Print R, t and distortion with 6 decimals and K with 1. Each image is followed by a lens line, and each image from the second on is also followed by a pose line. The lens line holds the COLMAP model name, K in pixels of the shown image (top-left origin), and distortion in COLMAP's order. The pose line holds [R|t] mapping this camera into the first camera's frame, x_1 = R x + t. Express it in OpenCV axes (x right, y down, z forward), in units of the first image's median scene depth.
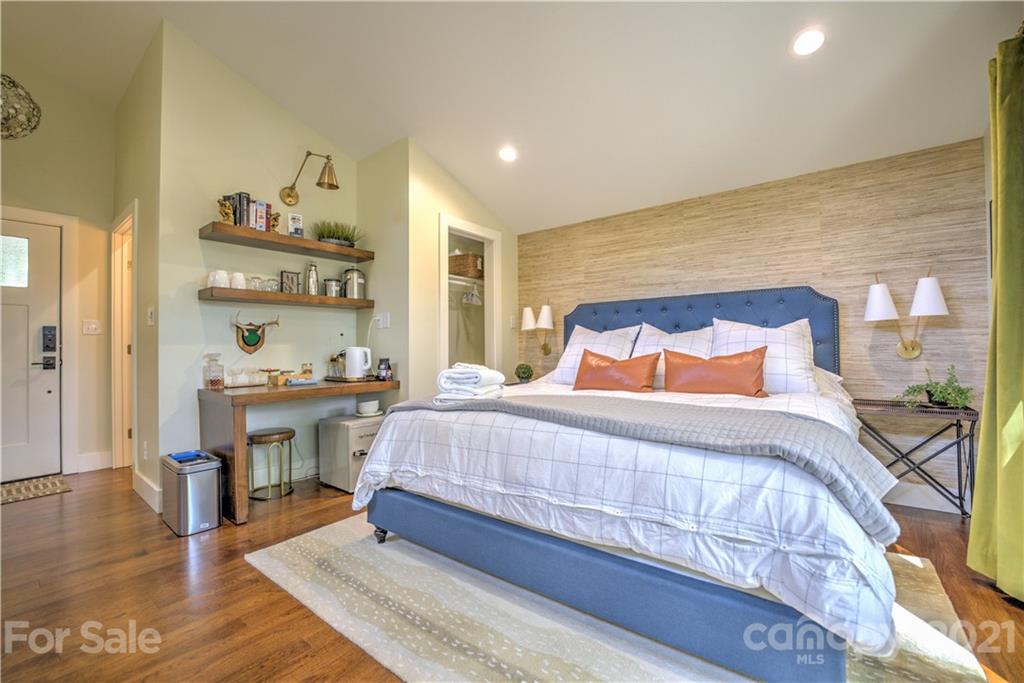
lens RADIAL K [[421.8, 0, 487.9], [0, 421.8, 339.8], [0, 0, 1]] dist [-0.027865, 0.002903]
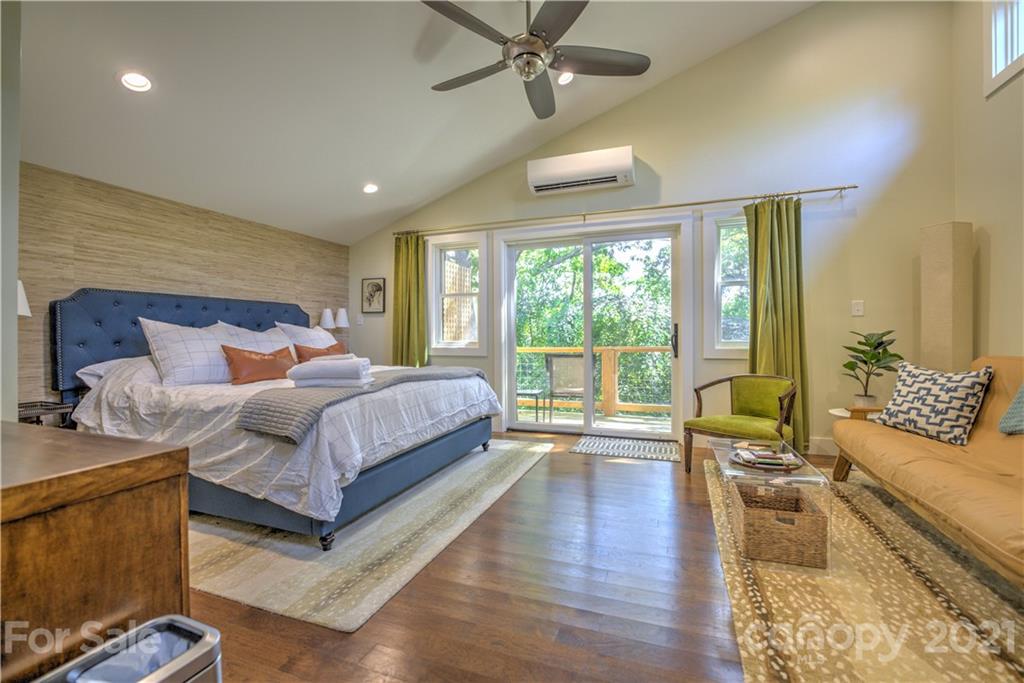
lens RADIAL K [[421.8, 0, 513.1], [0, 421.8, 342.8], [0, 0, 1]] dist [-0.027865, 0.002903]
pose [[-0.303699, 0.001481, 0.952767, -0.811529], [-0.002184, 0.999995, -0.002251, 0.015296], [-0.952766, -0.002764, -0.303694, 0.569060]]
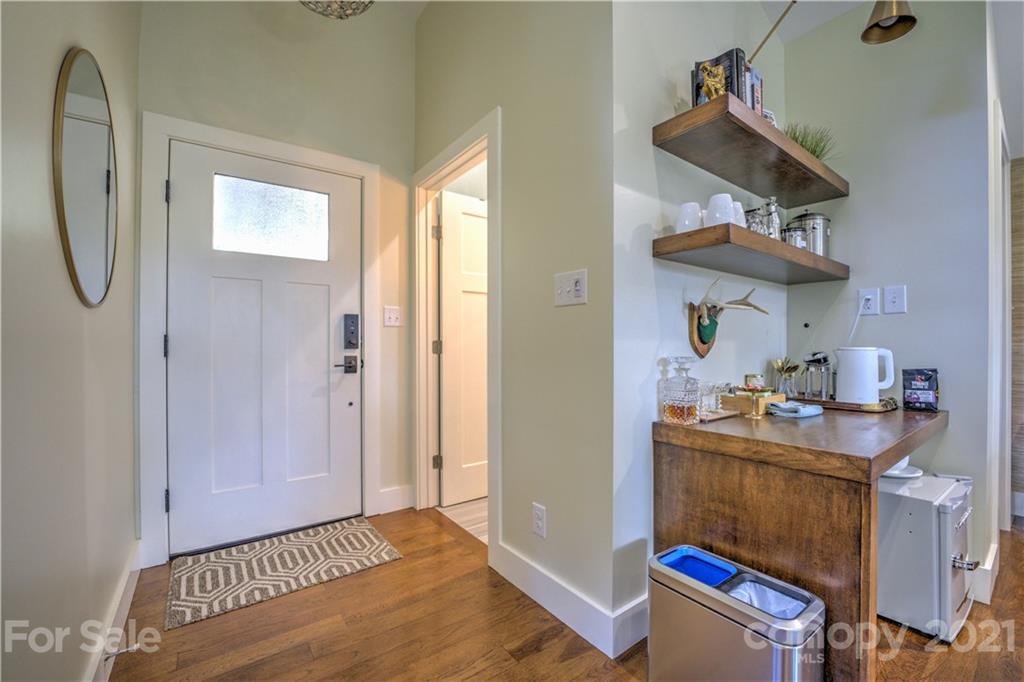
lens RADIAL K [[421.8, 0, 511.1], [0, 421.8, 343.6], [0, 0, 1]] dist [-0.027865, 0.002903]
pose [[0.967296, 0.008910, -0.253493, -0.621299], [-0.006311, 0.999919, 0.011063, 0.009259], [0.253571, -0.009101, 0.967274, 0.359050]]
